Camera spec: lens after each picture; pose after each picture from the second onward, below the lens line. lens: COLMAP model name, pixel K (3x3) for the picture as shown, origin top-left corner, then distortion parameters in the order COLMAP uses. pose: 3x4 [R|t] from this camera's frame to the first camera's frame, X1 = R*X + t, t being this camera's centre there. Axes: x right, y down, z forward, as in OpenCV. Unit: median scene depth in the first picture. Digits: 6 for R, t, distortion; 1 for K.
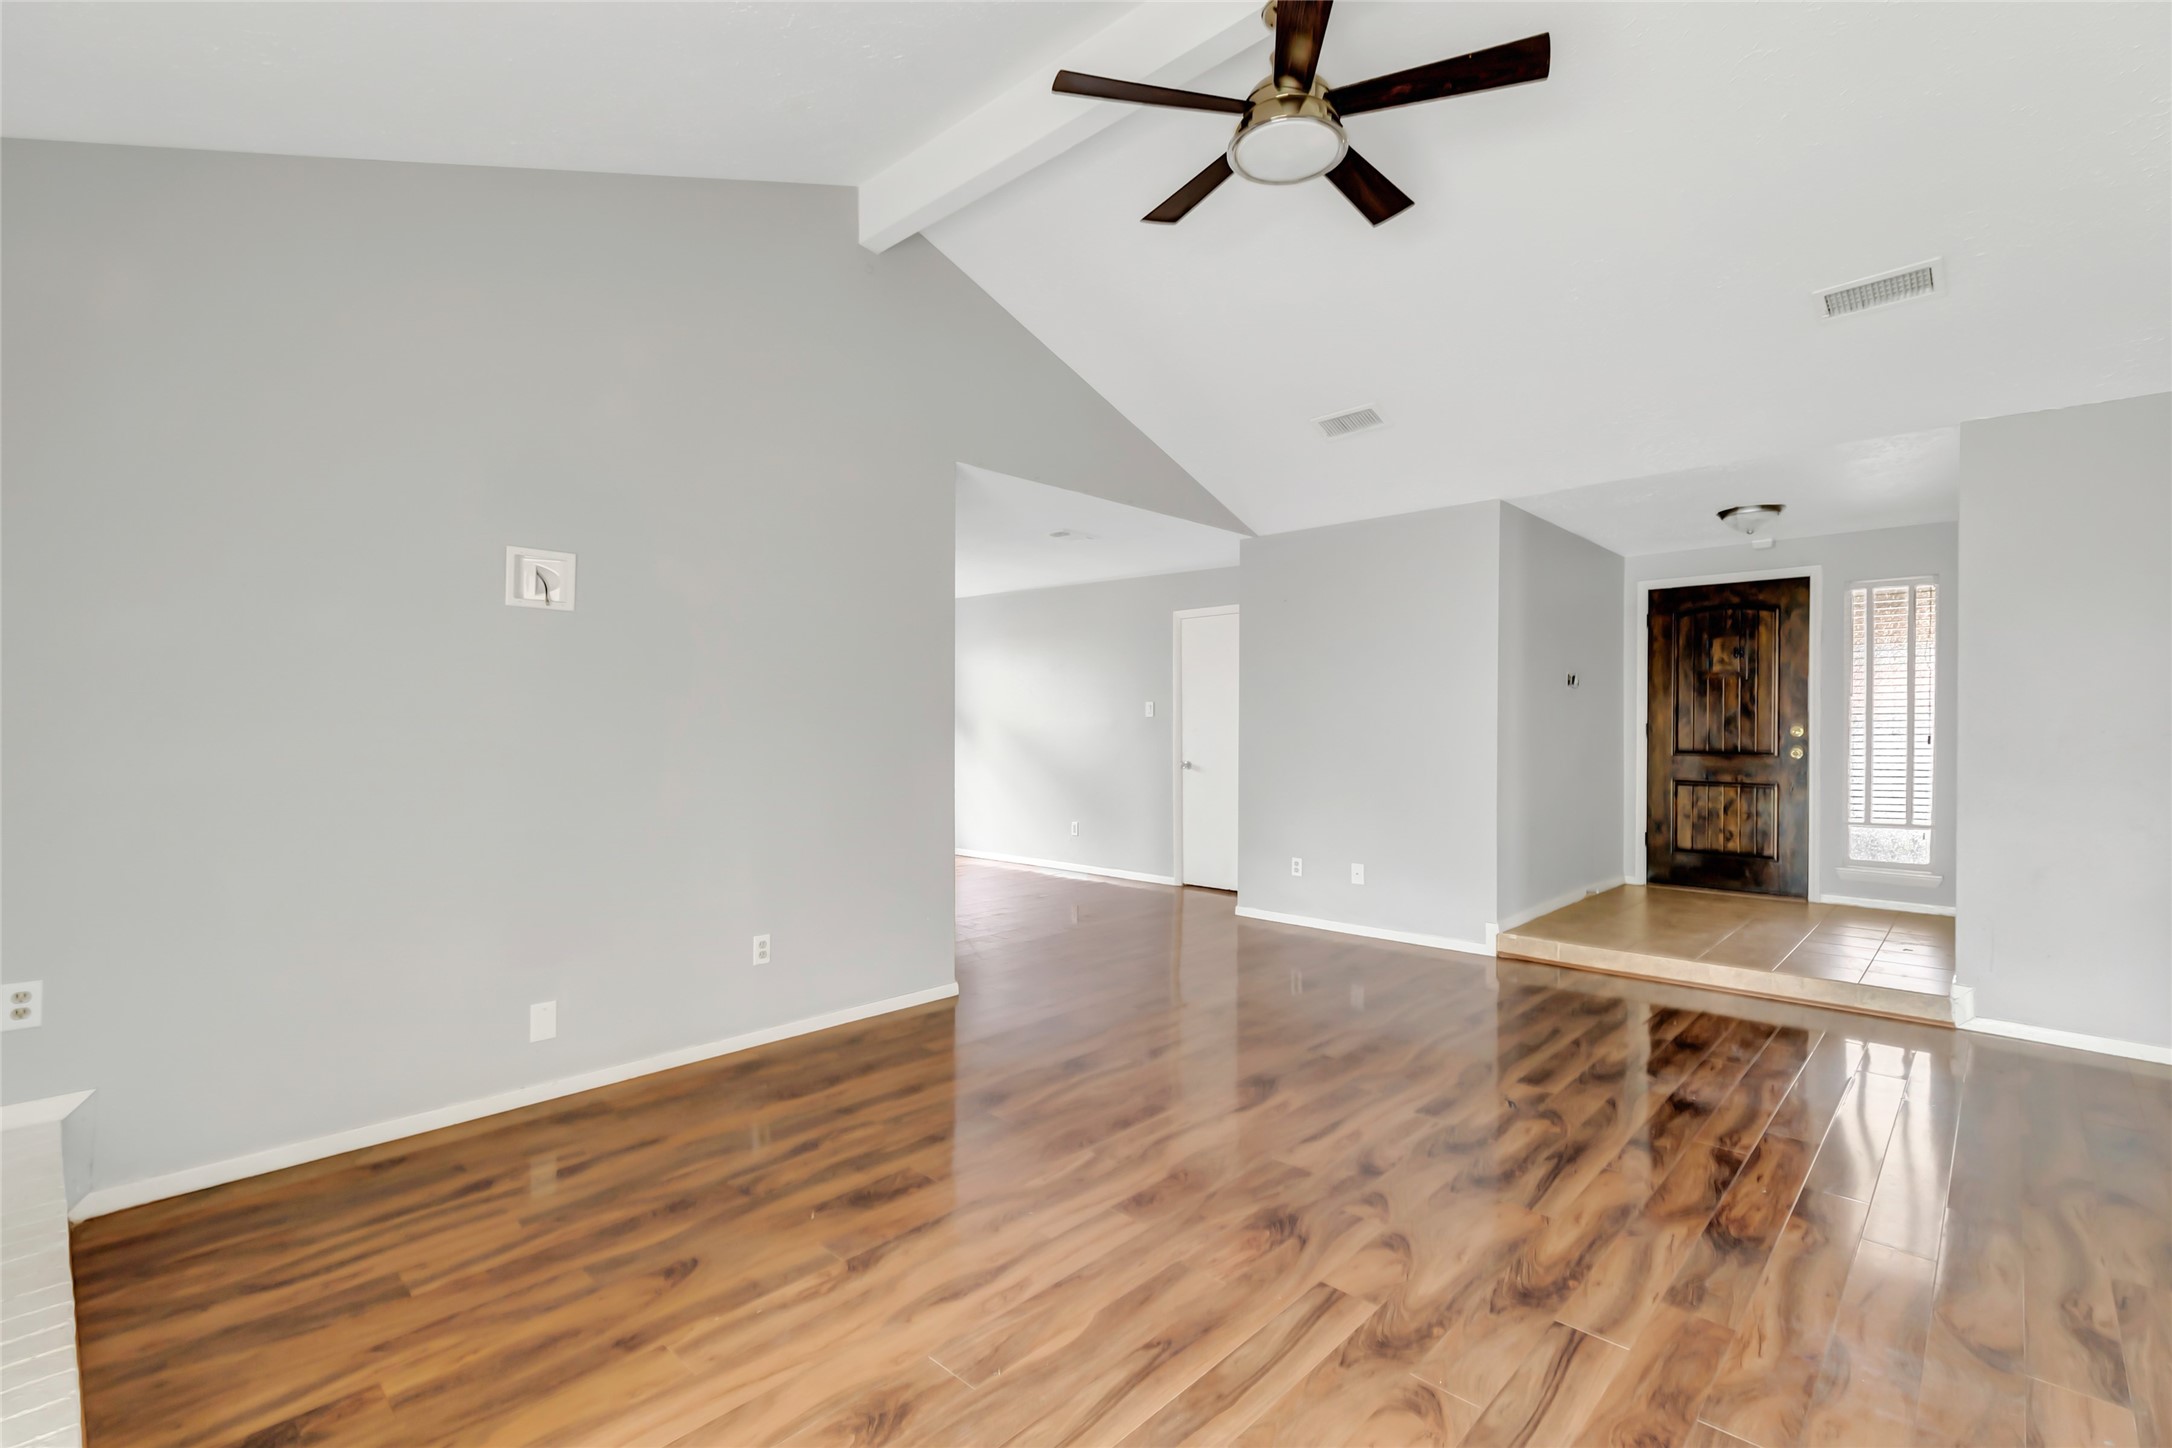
lens RADIAL K [[987.7, 0, 1084.7], [0, 987.7, 736.9], [0, 0, 1]] dist [0.007863, -0.000188]
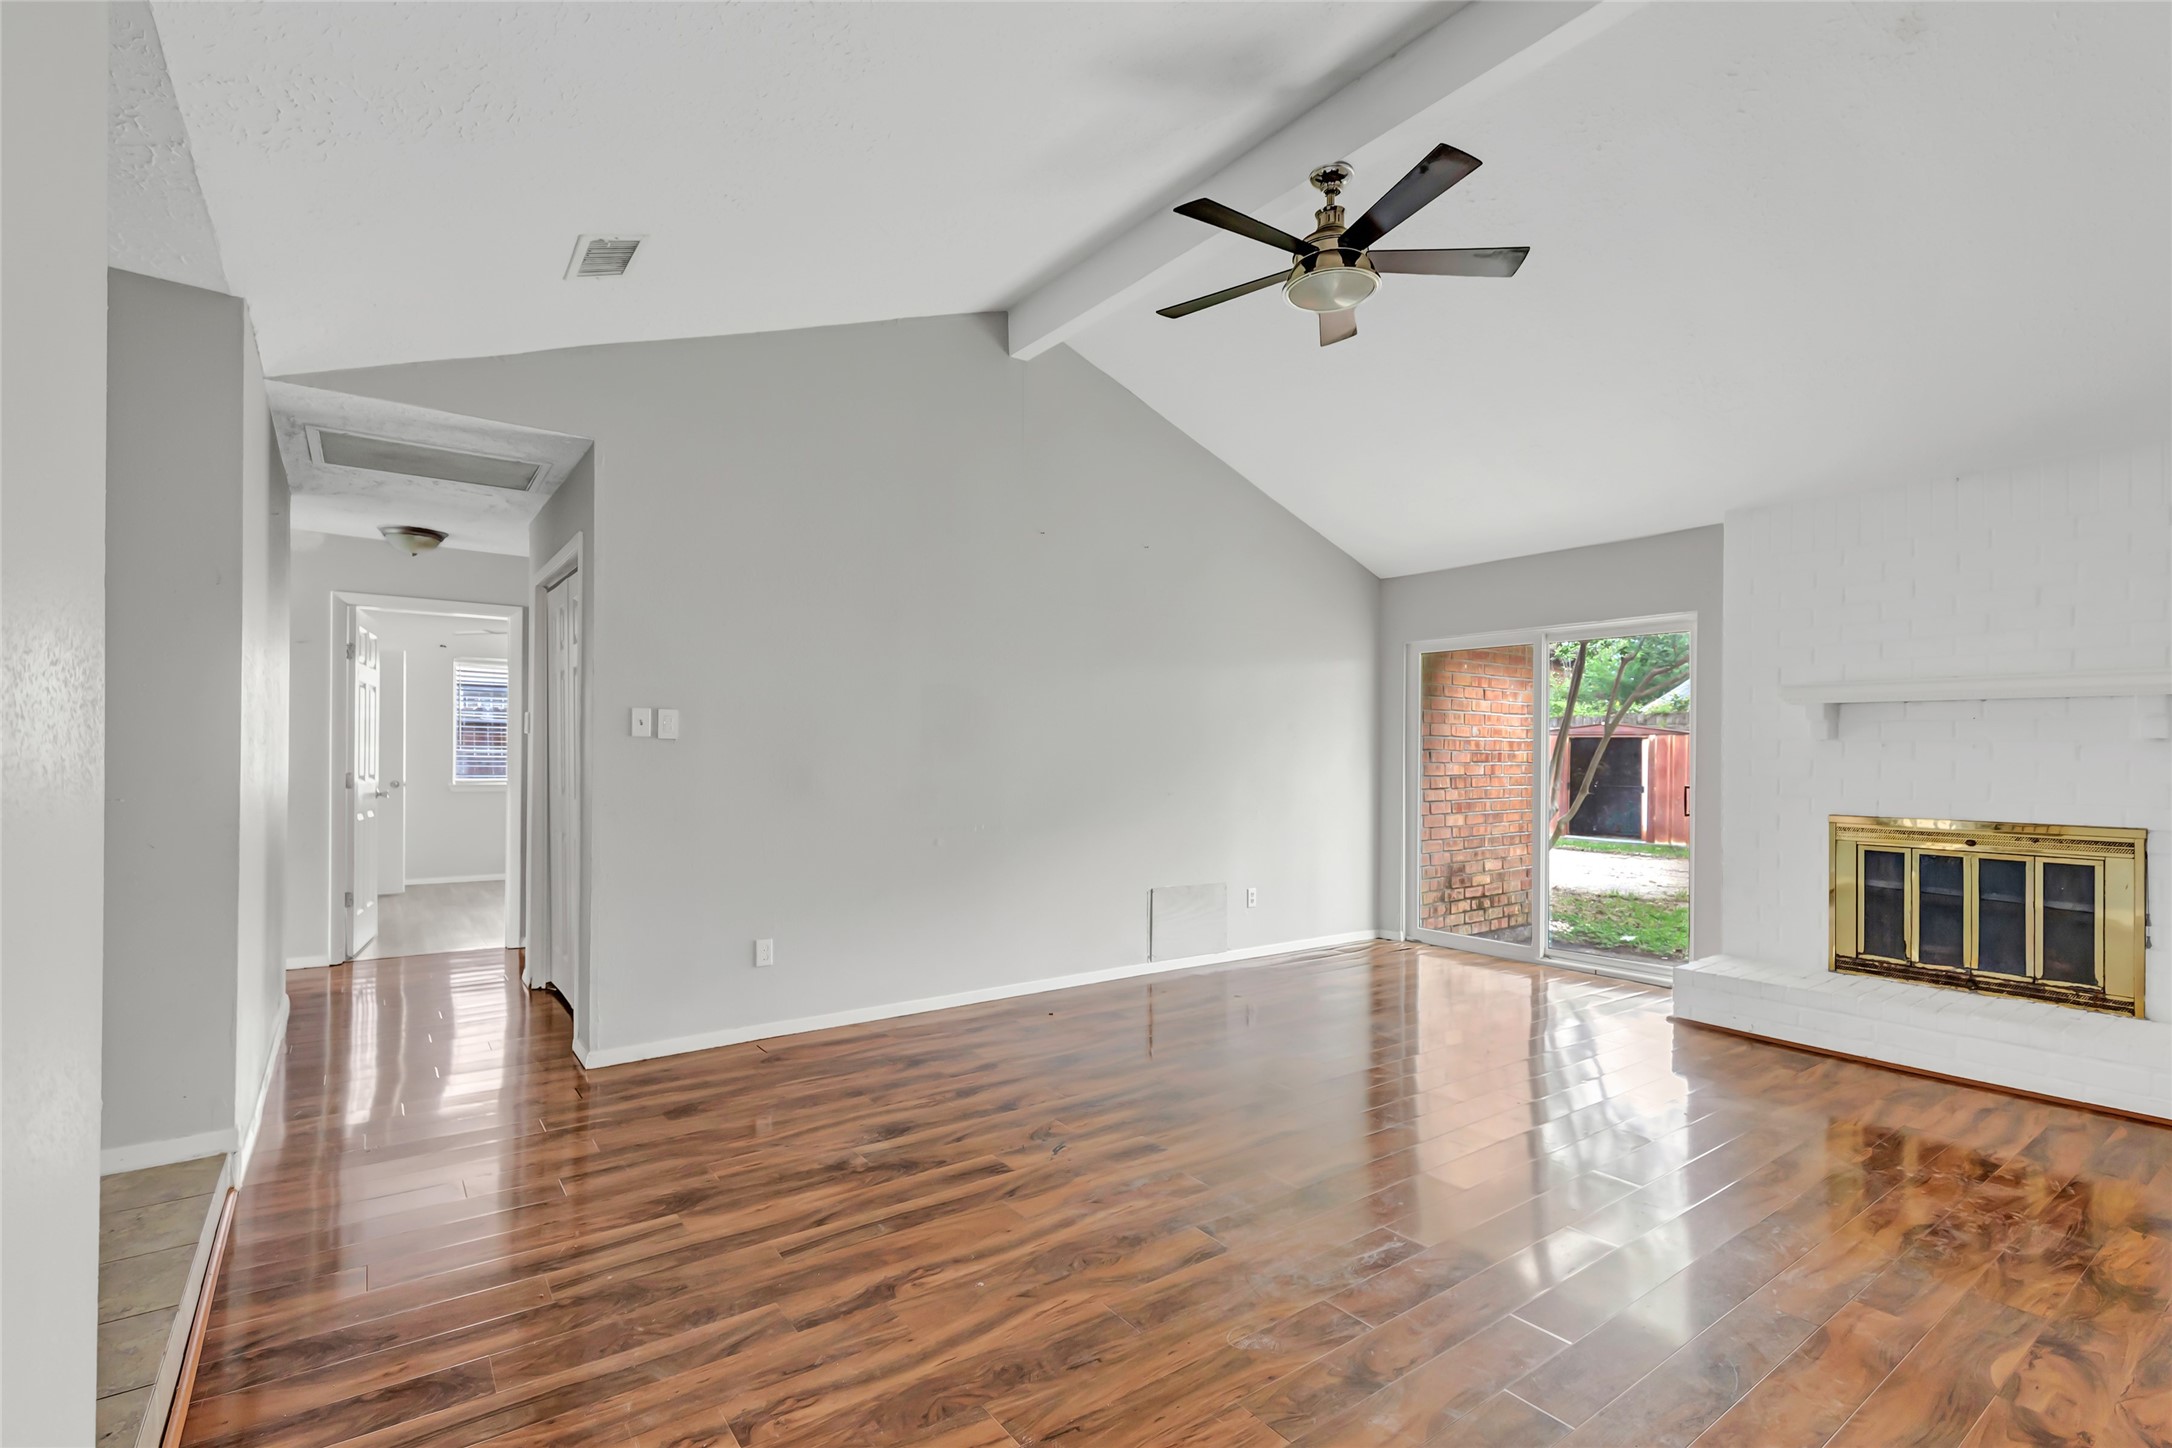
lens RADIAL K [[987.7, 0, 1084.7], [0, 987.7, 736.9], [0, 0, 1]] dist [0.007863, -0.000188]
pose [[-0.983232, -0.007252, 0.182215, 0.247893], [-0.007825, 0.999966, -0.002427, -0.028432], [-0.182191, -0.003812, -0.983256, 2.052245]]
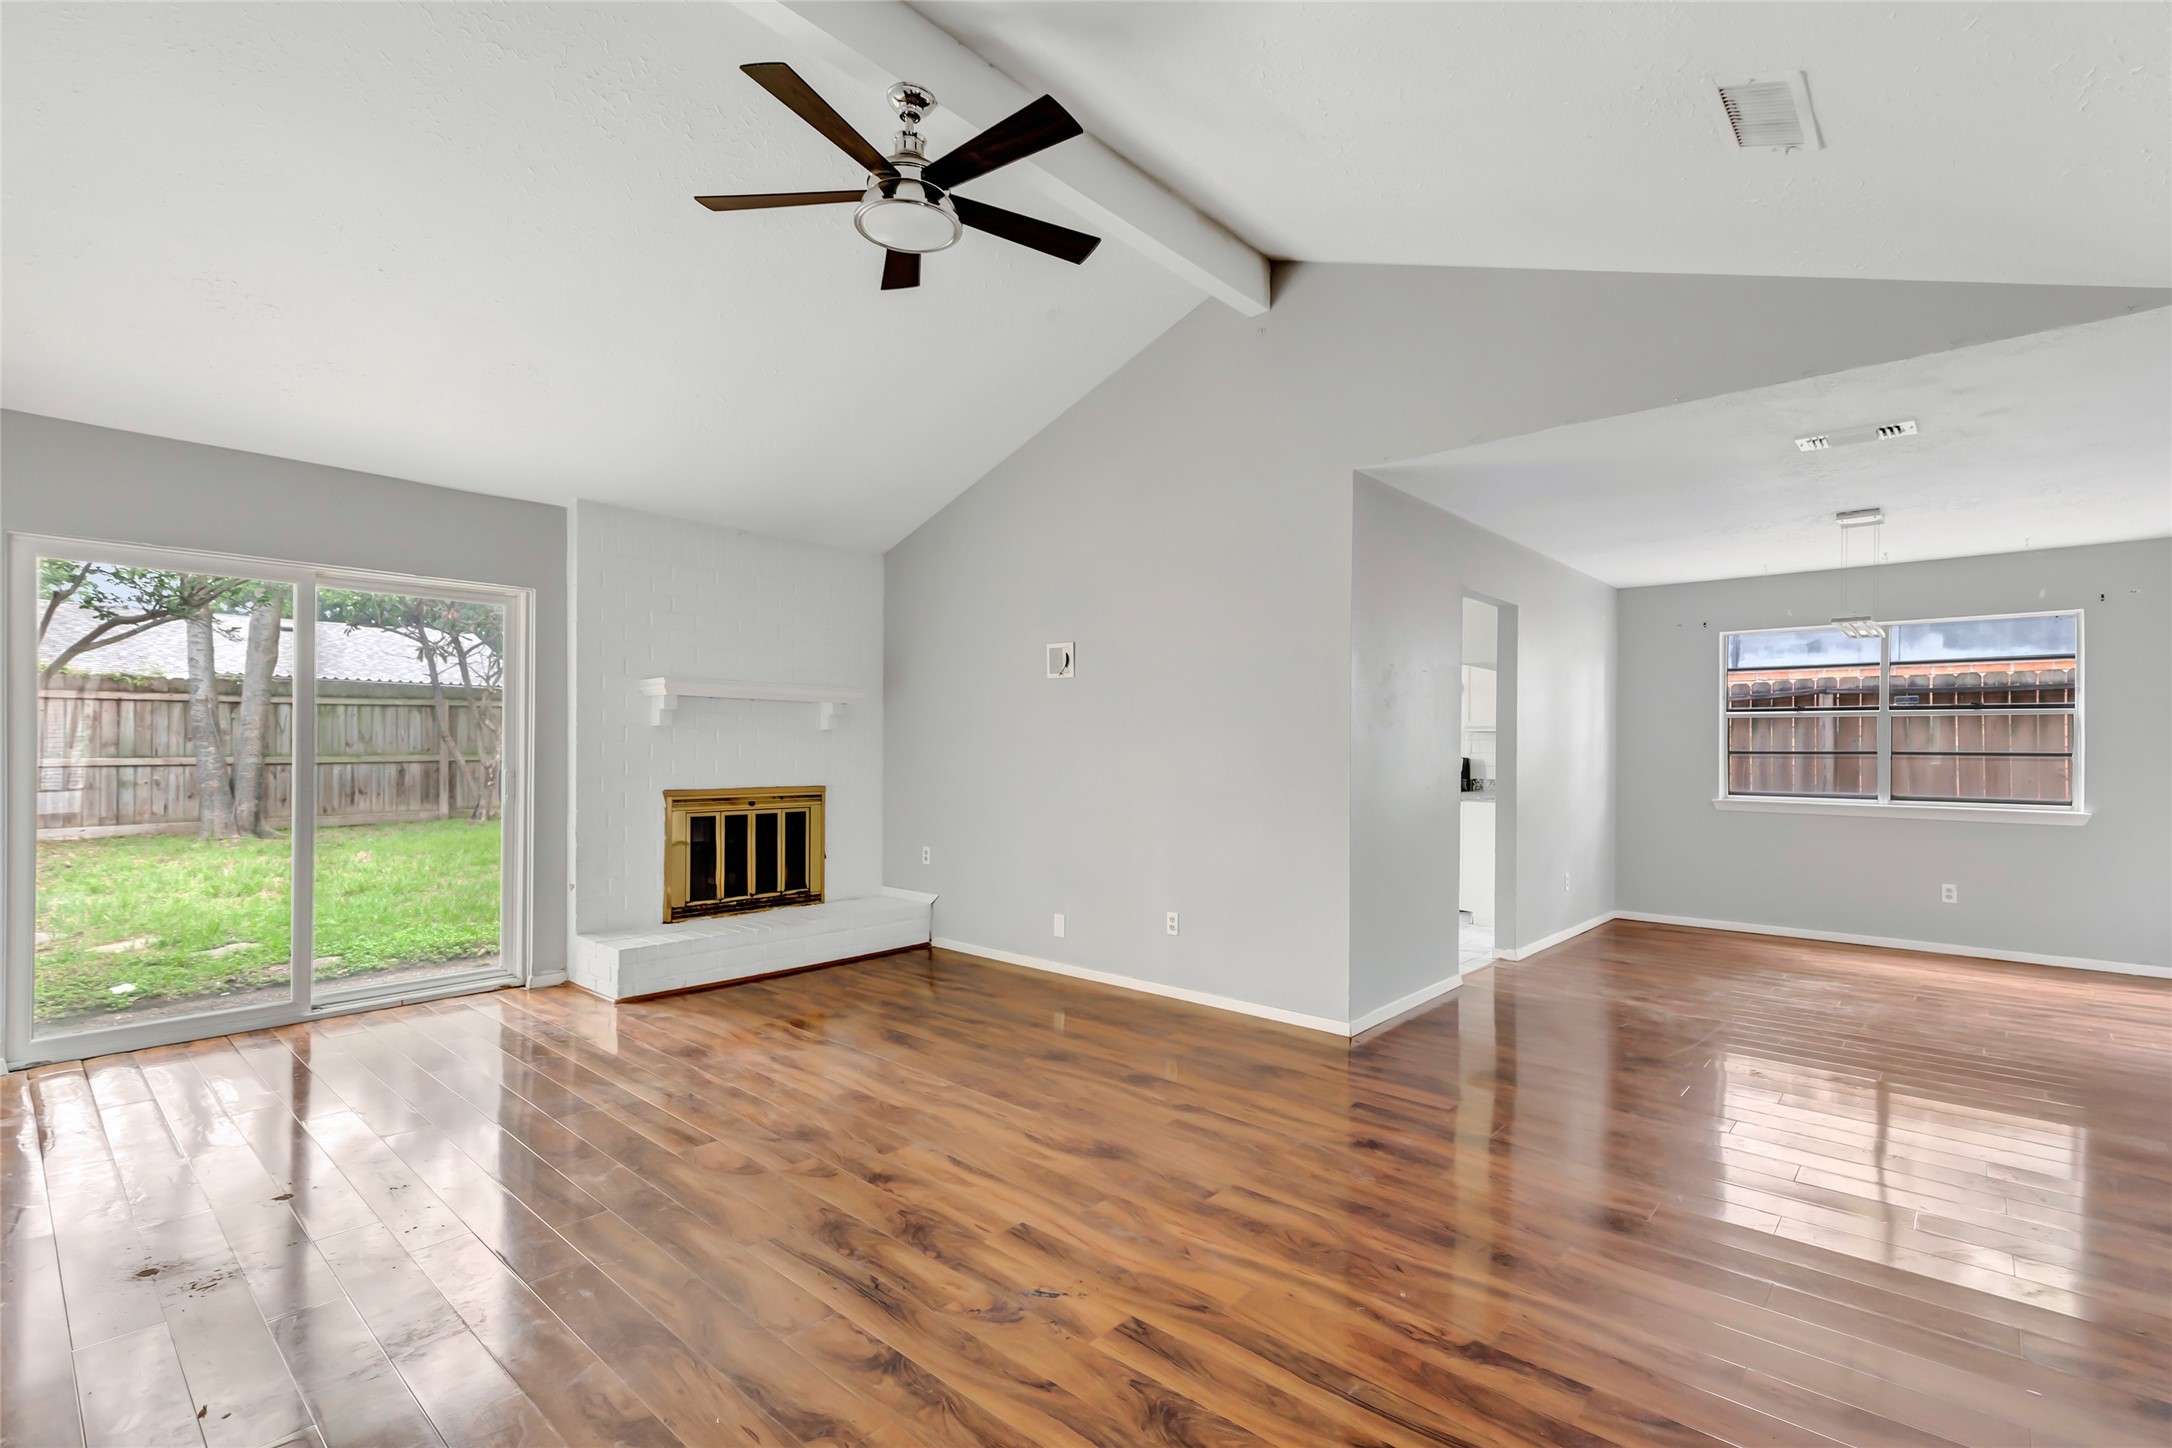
lens RADIAL K [[987.7, 0, 1084.7], [0, 987.7, 736.9], [0, 0, 1]] dist [0.007863, -0.000188]
pose [[0.024959, -0.011134, -0.999626, 1.195636], [-0.021046, 0.999711, -0.011660, -0.013415], [0.999467, 0.021329, 0.024718, 1.059137]]
